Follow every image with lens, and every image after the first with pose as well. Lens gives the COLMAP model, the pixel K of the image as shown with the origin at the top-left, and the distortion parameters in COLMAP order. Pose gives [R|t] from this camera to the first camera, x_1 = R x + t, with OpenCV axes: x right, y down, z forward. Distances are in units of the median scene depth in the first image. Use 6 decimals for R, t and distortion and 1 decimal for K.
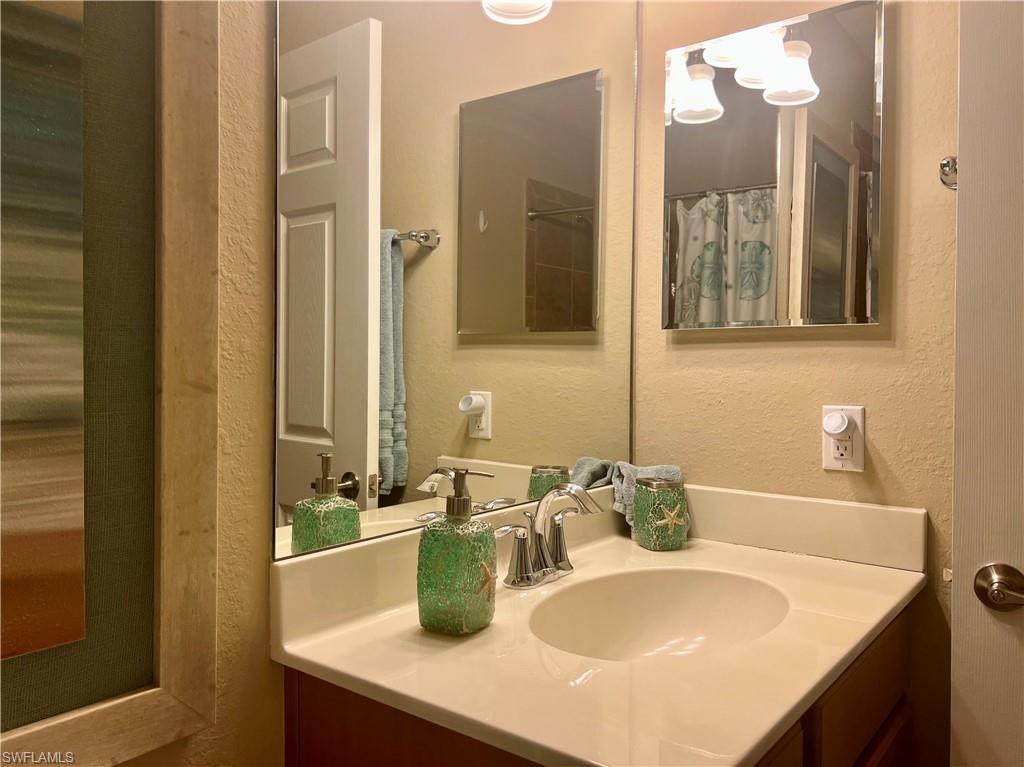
lens RADIAL K [[808.1, 0, 501.5], [0, 808.1, 387.4], [0, 0, 1]] dist [0.066329, -0.110423]
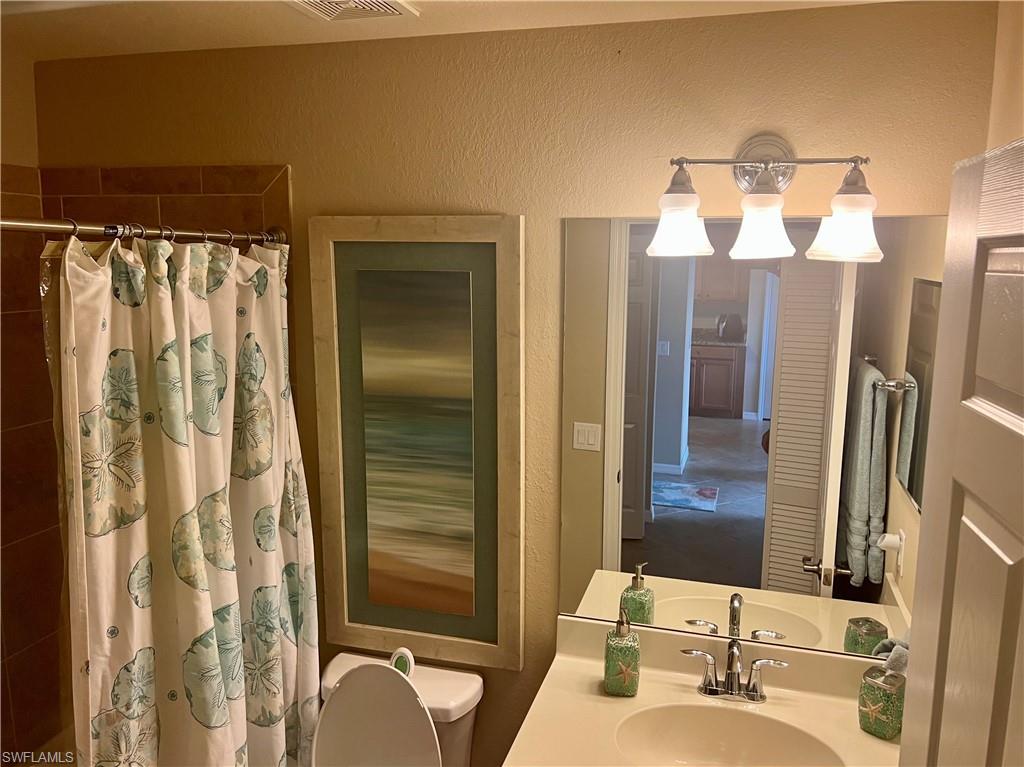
lens RADIAL K [[808.1, 0, 501.5], [0, 808.1, 387.4], [0, 0, 1]] dist [0.066329, -0.110423]
pose [[0.350017, 0.161897, -0.922647, 1.918827], [-0.017595, 0.985914, 0.166324, -0.908539], [0.936578, -0.041982, 0.347936, 0.168780]]
